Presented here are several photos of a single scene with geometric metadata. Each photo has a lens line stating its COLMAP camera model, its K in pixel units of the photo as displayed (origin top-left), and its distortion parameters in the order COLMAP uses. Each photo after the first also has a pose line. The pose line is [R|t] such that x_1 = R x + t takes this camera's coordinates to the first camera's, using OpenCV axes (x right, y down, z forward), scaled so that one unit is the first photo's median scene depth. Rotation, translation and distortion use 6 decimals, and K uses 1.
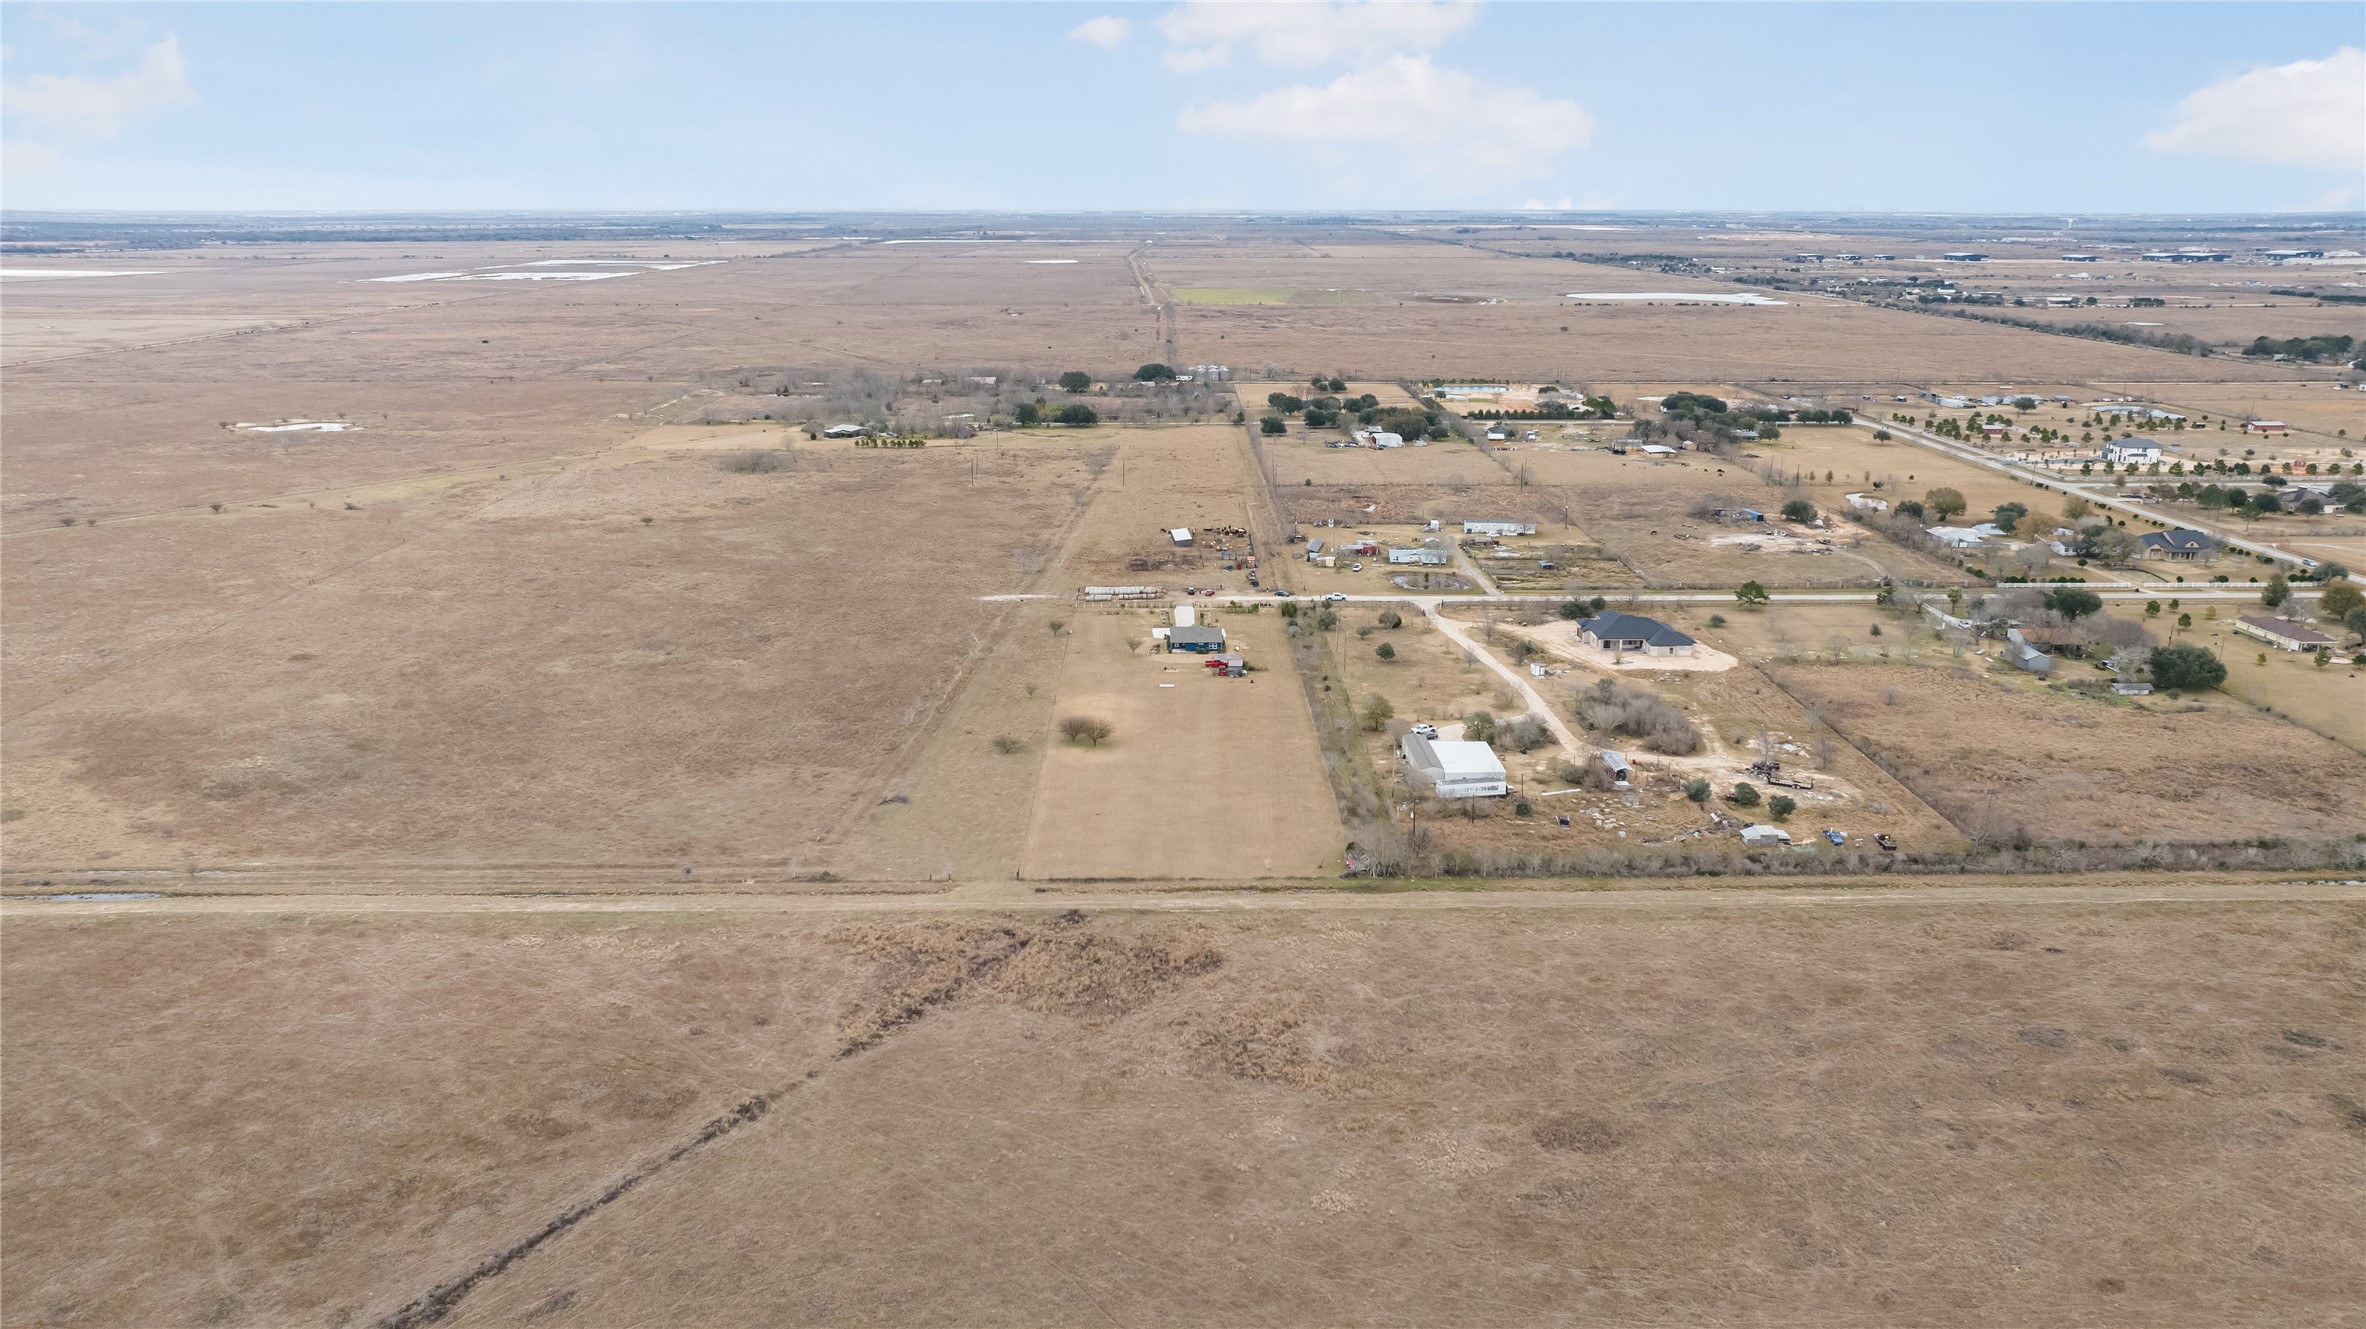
lens RADIAL K [[1657.9, 0, 1193.0], [0, 1657.9, 648.3], [0, 0, 1]] dist [-0.023223, 0.010243]
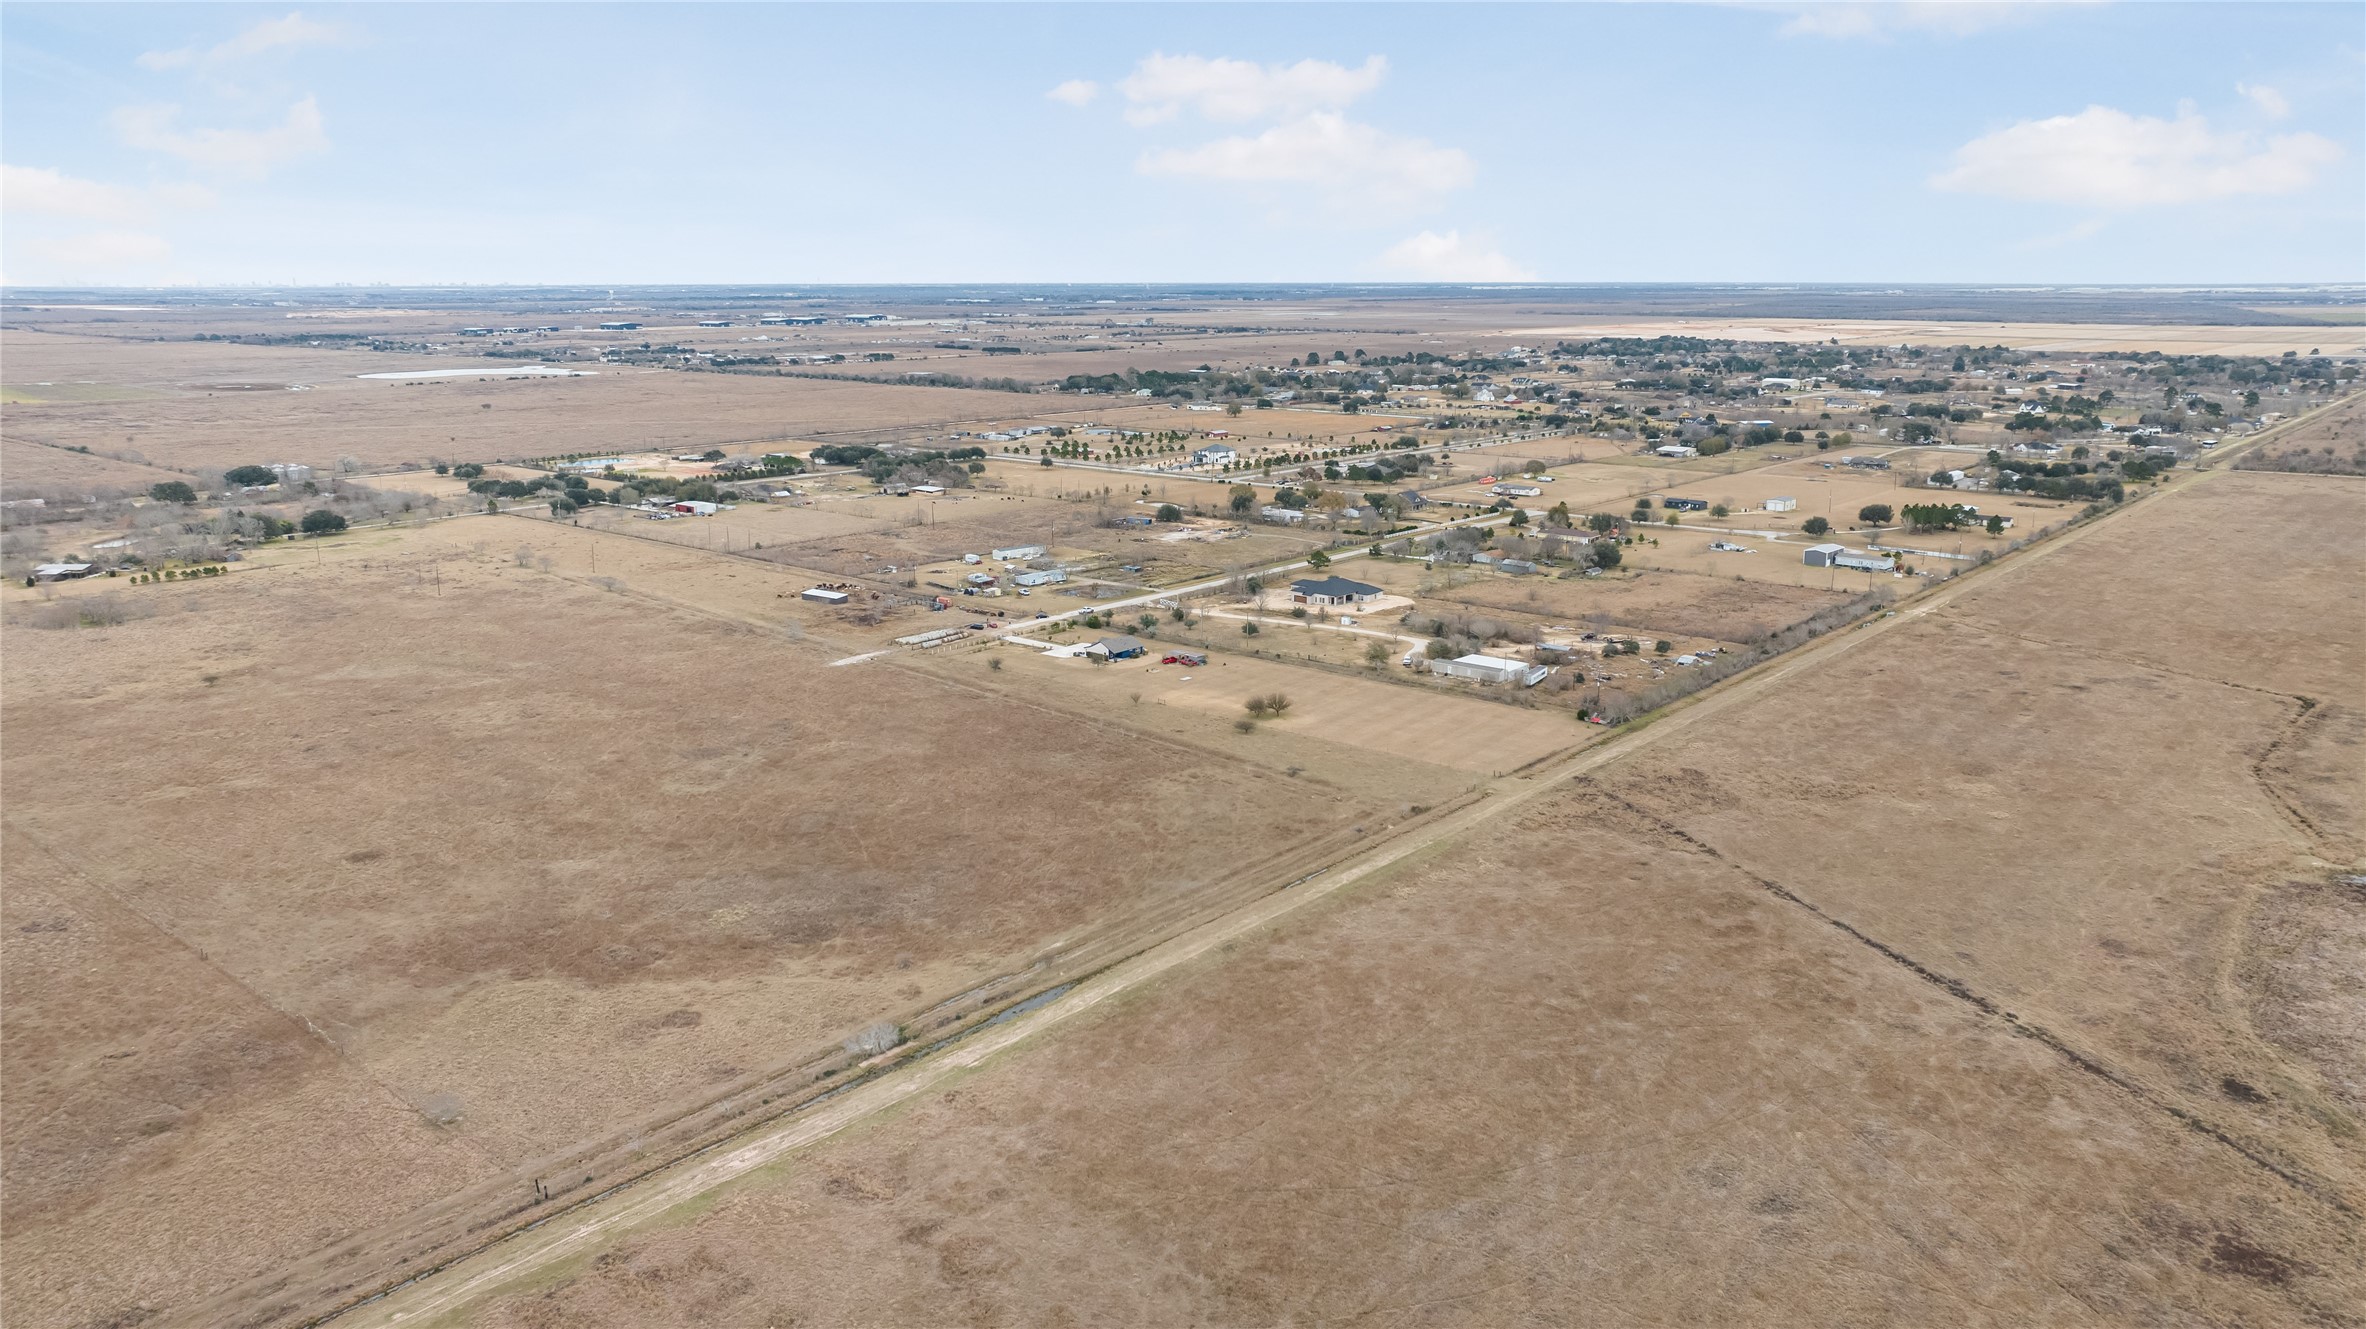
lens RADIAL K [[1657.9, 0, 1193.0], [0, 1657.9, 648.3], [0, 0, 1]] dist [-0.023223, 0.010243]
pose [[0.660371, -0.165788, 0.732410, -1.250050], [0.196887, 0.979430, 0.044182, -0.071622], [-0.724669, 0.115026, 0.679429, 0.261957]]
